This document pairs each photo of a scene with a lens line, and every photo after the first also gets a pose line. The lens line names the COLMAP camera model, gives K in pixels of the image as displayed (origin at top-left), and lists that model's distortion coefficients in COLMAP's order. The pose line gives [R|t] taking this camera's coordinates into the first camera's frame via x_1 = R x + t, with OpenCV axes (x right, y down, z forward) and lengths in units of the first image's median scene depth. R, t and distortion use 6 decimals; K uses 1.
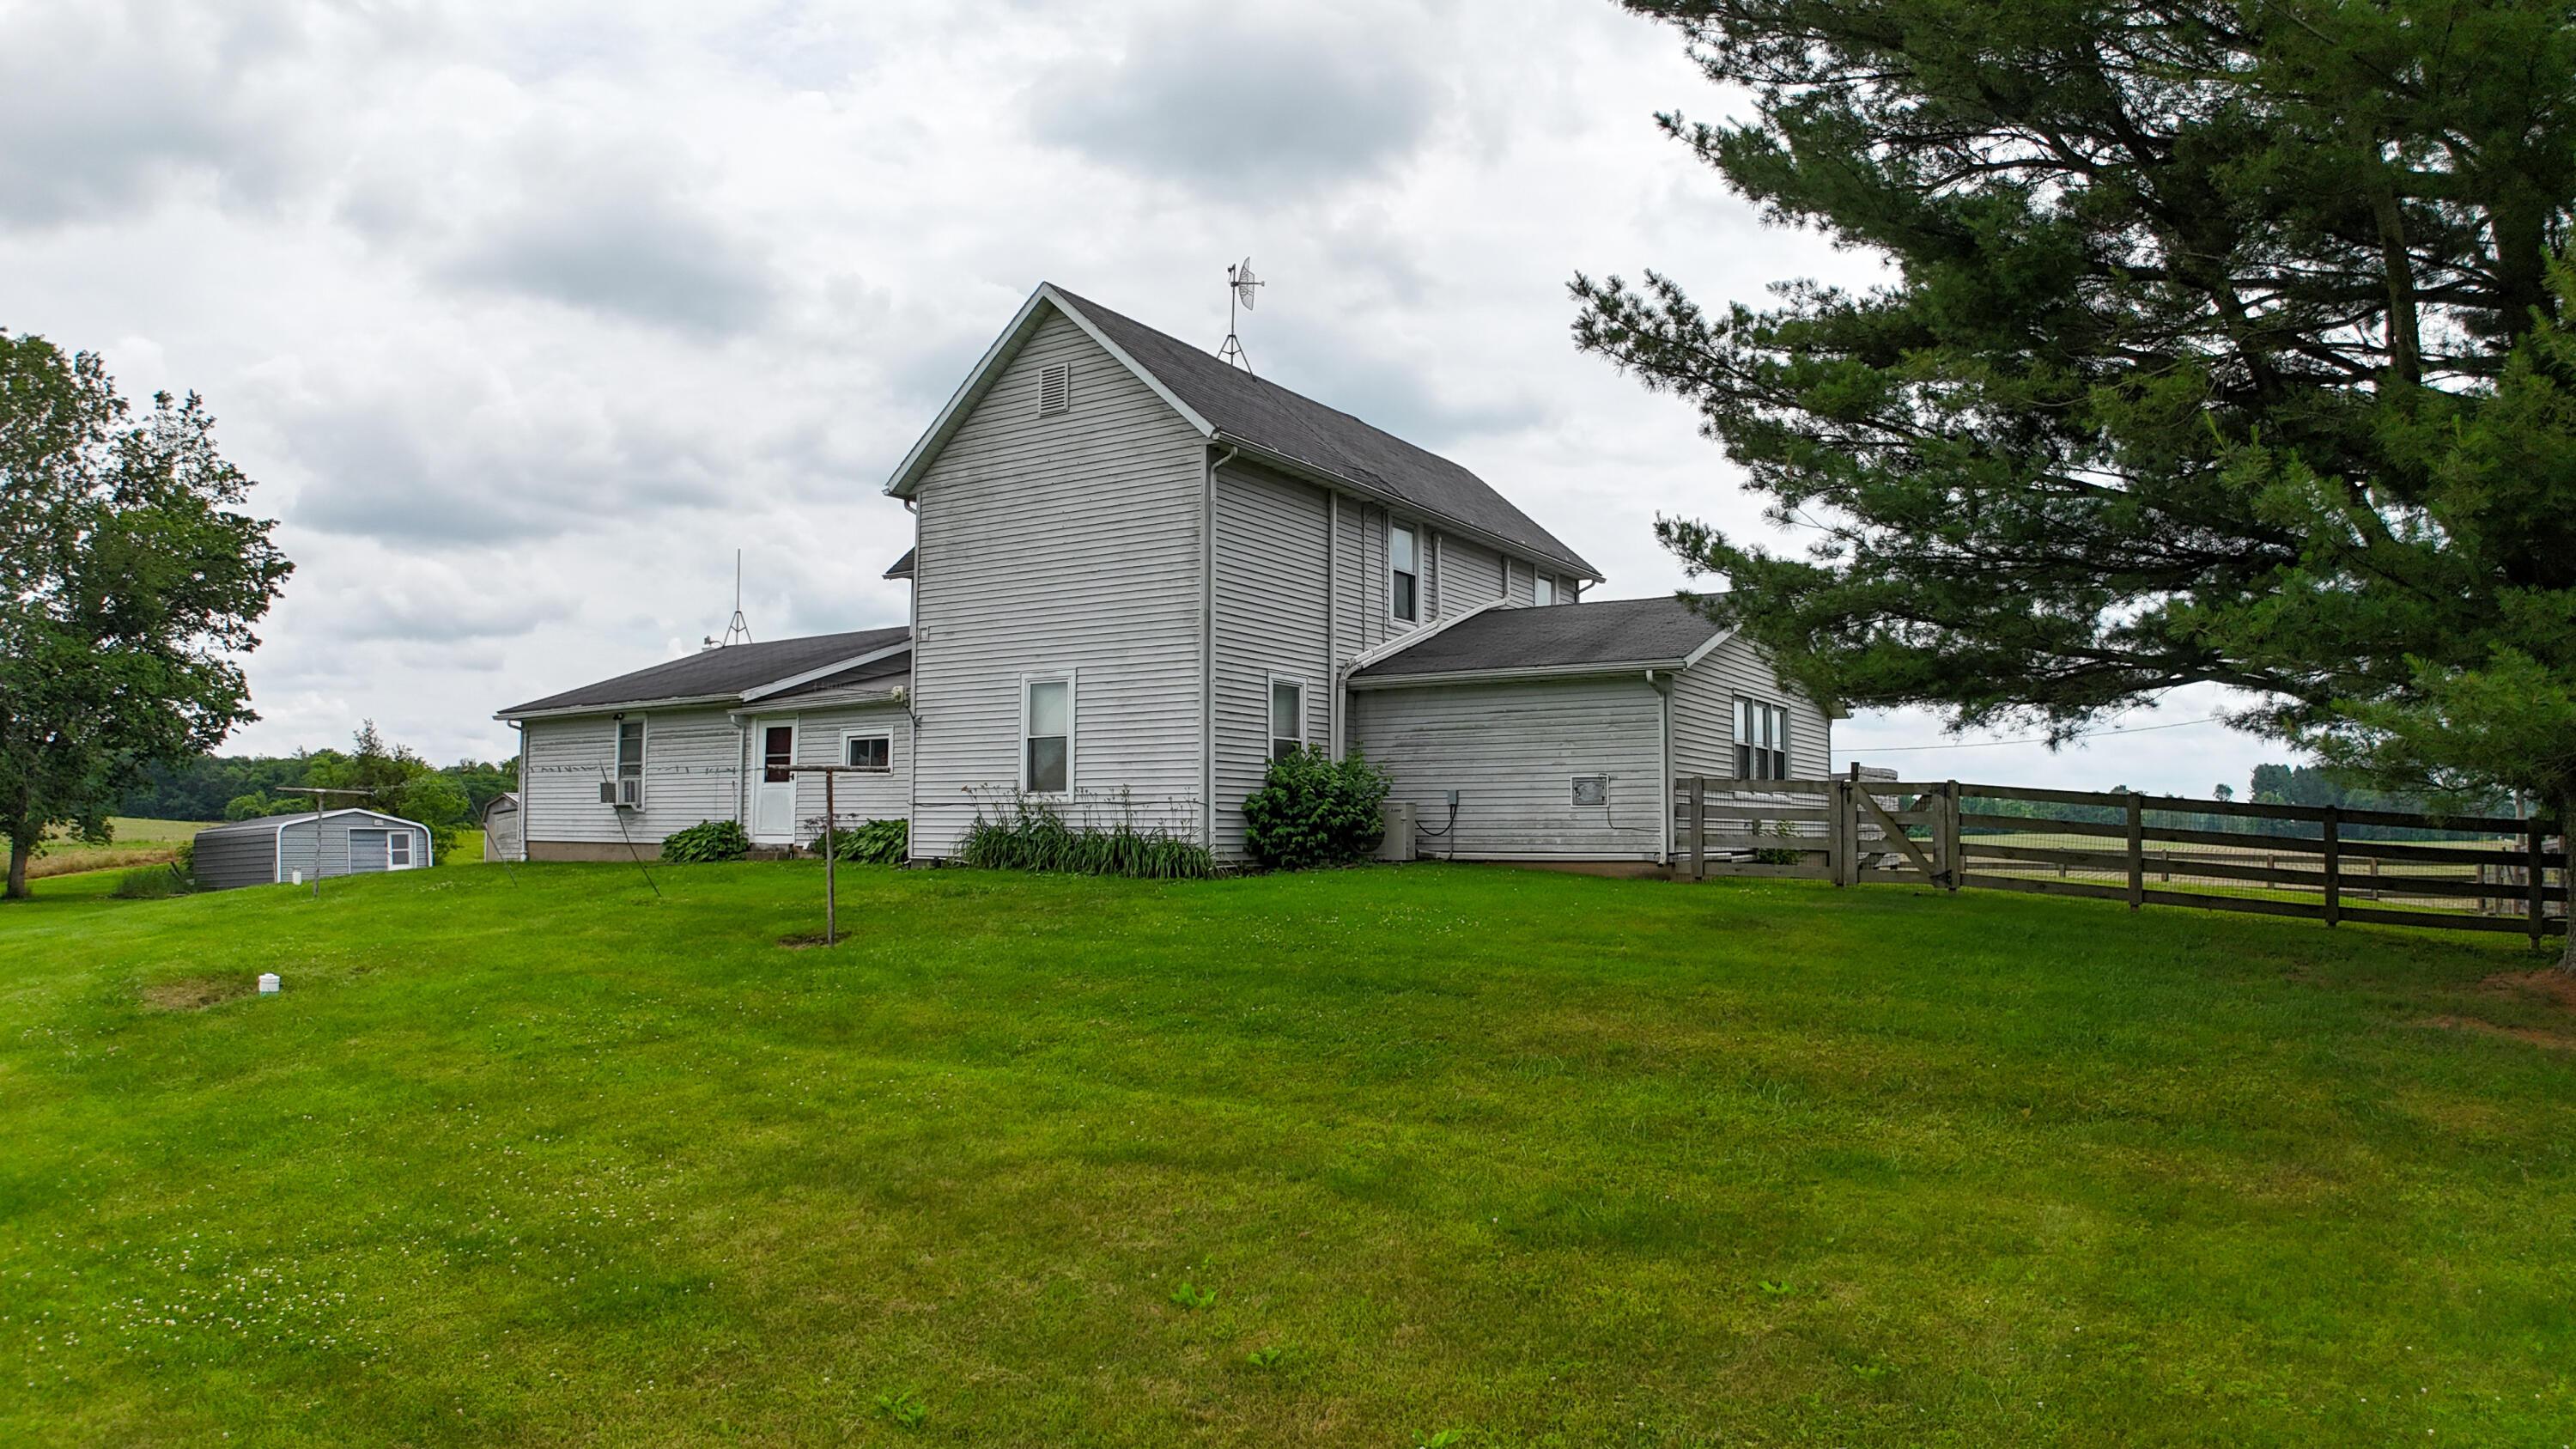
lens RADIAL K [[1594.9, 0, 1288.0], [0, 1594.9, 724.5], [0, 0, 1]] dist [-0.197105, 0.028880]
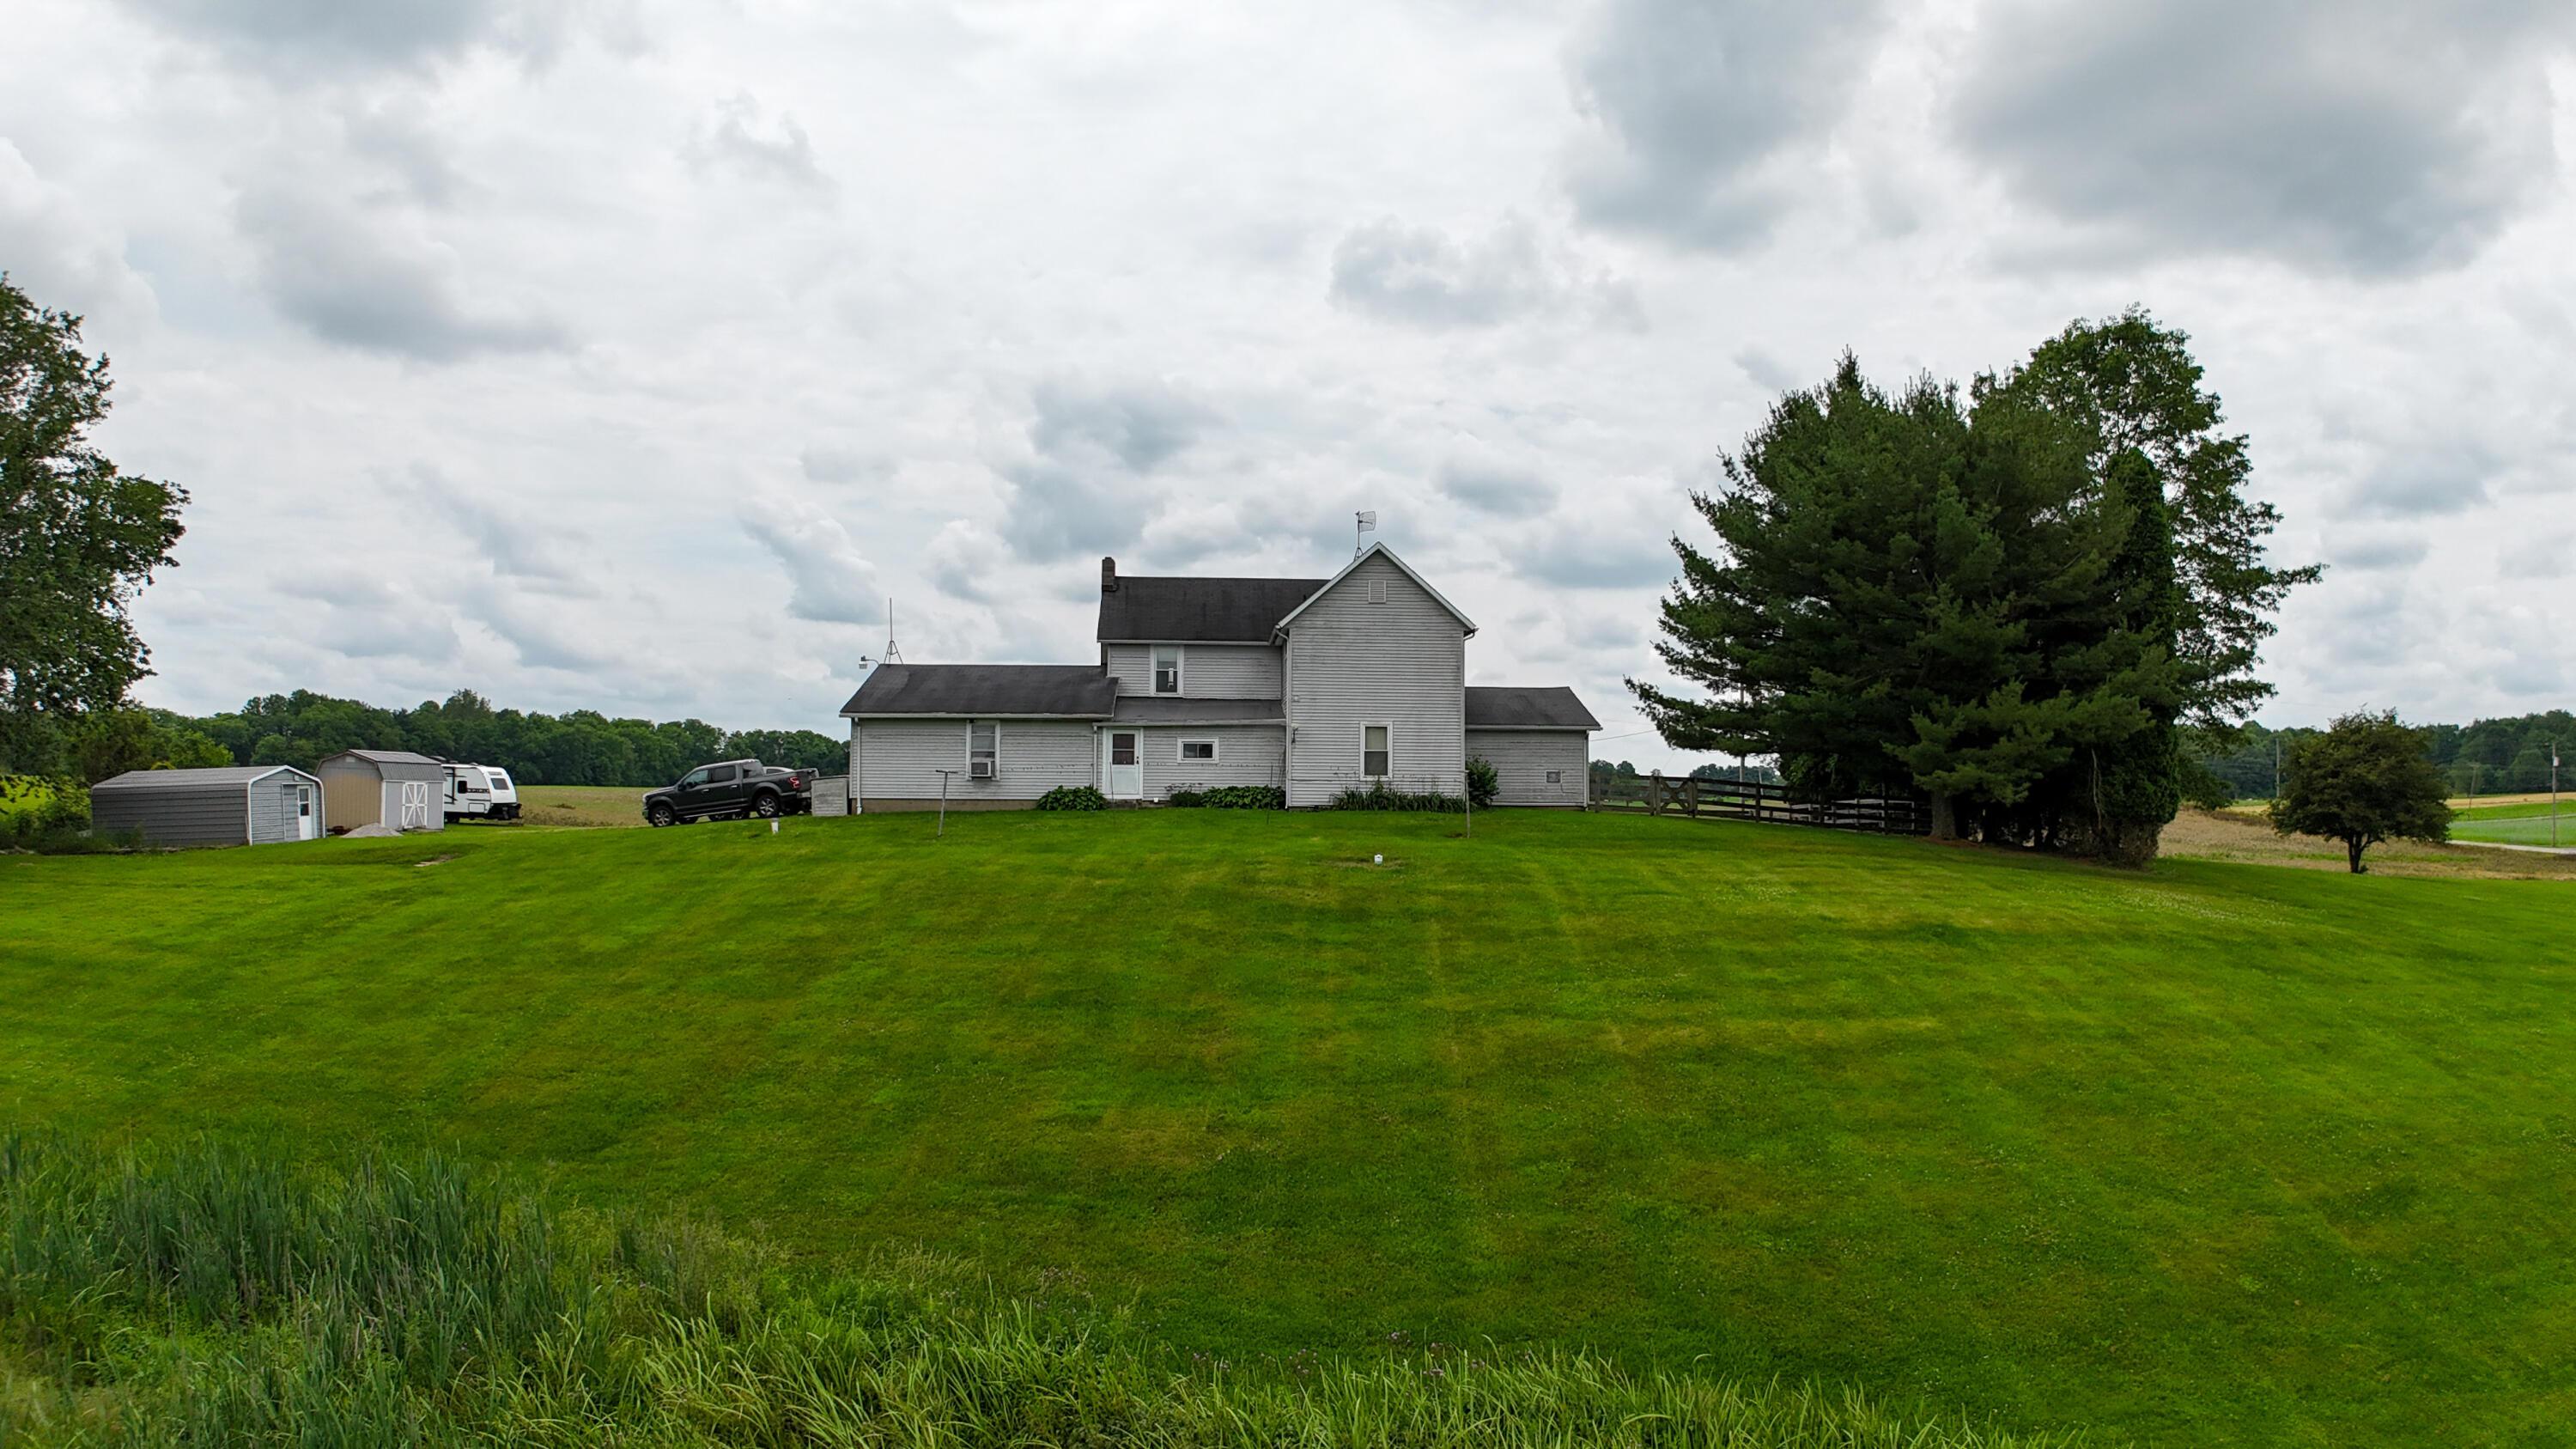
lens RADIAL K [[1594.9, 0, 1288.0], [0, 1594.9, 724.5], [0, 0, 1]] dist [-0.197105, 0.028880]
pose [[0.813042, 0.027332, 0.581563, -1.412430], [-0.045899, 0.998798, 0.017228, -0.056196], [-0.580392, -0.040700, 0.813319, -0.675422]]
